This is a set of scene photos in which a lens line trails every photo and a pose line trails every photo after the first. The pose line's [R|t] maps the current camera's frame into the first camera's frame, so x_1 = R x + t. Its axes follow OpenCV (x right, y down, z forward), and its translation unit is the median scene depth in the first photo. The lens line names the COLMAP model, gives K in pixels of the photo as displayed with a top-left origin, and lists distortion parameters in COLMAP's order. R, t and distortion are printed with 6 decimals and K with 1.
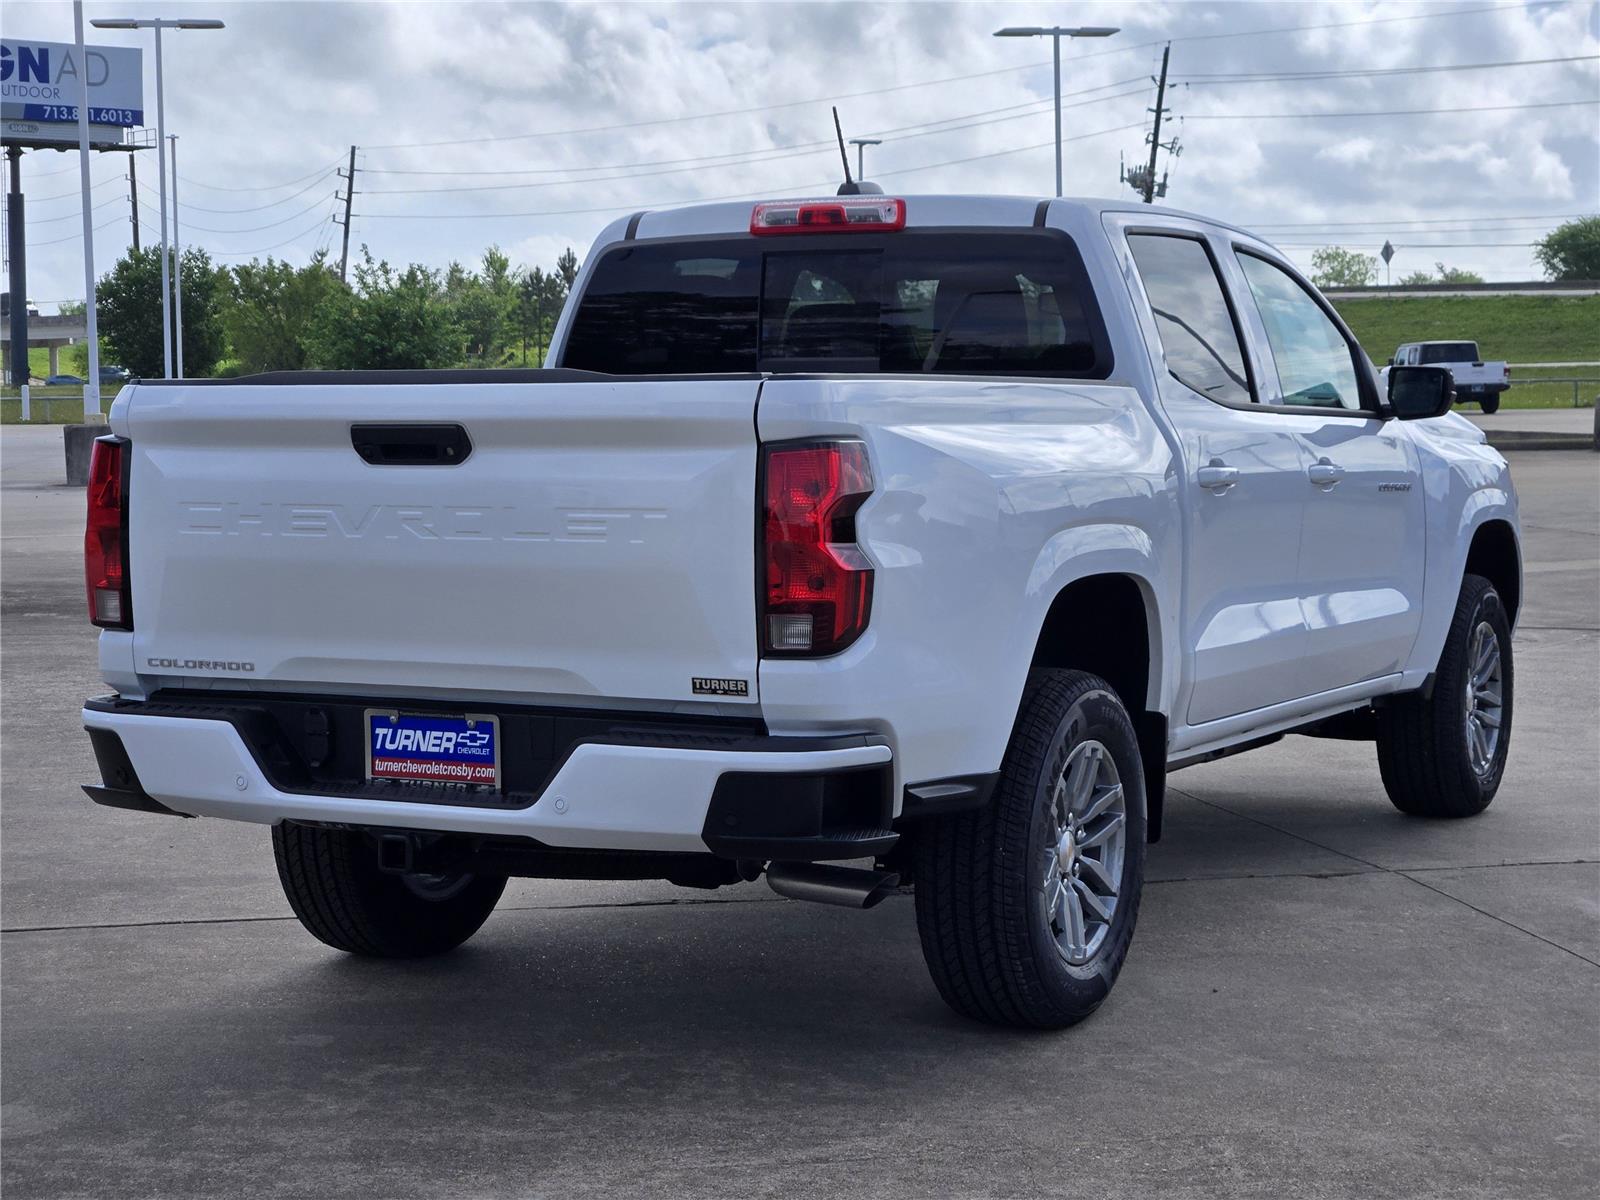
lens RADIAL K [[2980.4, 0, 694.5], [0, 2980.4, 639.5], [0, 0, 1]] dist [0.248689, -1.361921]
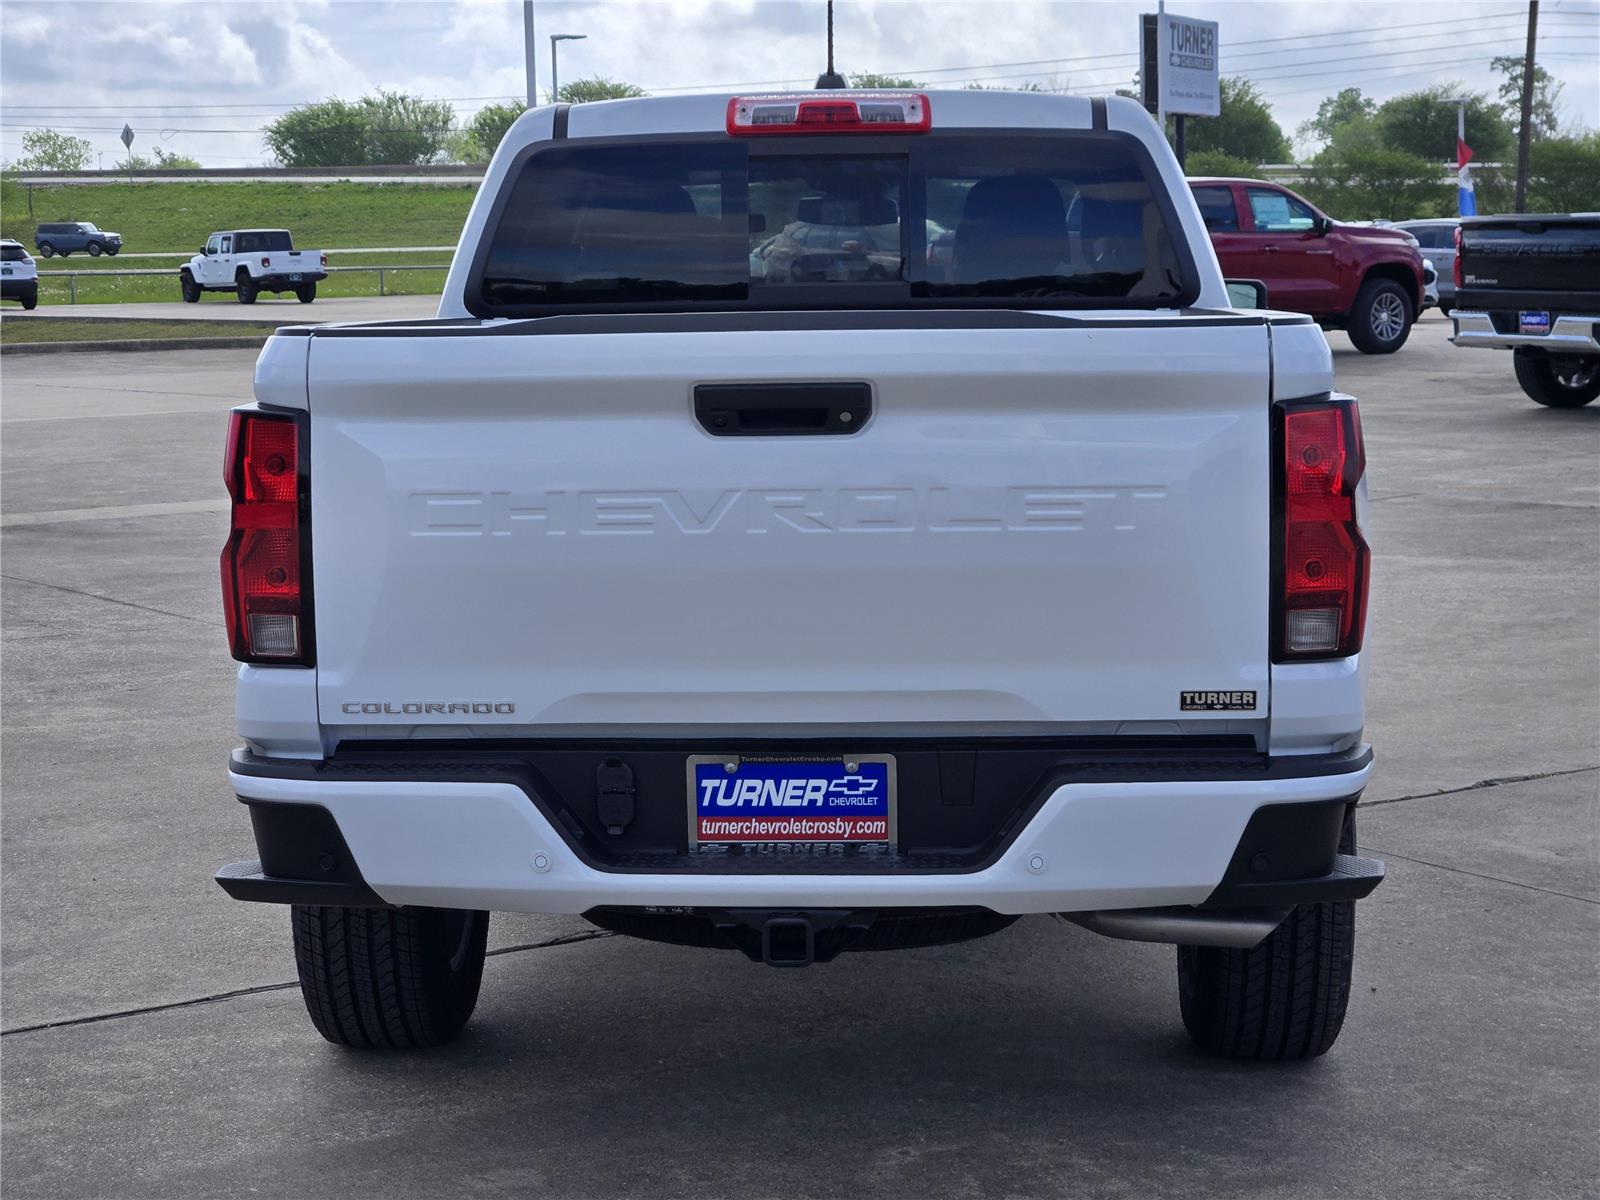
lens RADIAL K [[3201.4, 0, 774.0], [0, 3201.4, 505.8], [0, 0, 1]] dist [-0.738973, 5.913547]
pose [[0.902935, -0.038555, 0.428044, -0.436176], [0.042761, 0.999085, -0.000212, -0.039453], [-0.427645, 0.018495, 0.903758, 0.255063]]
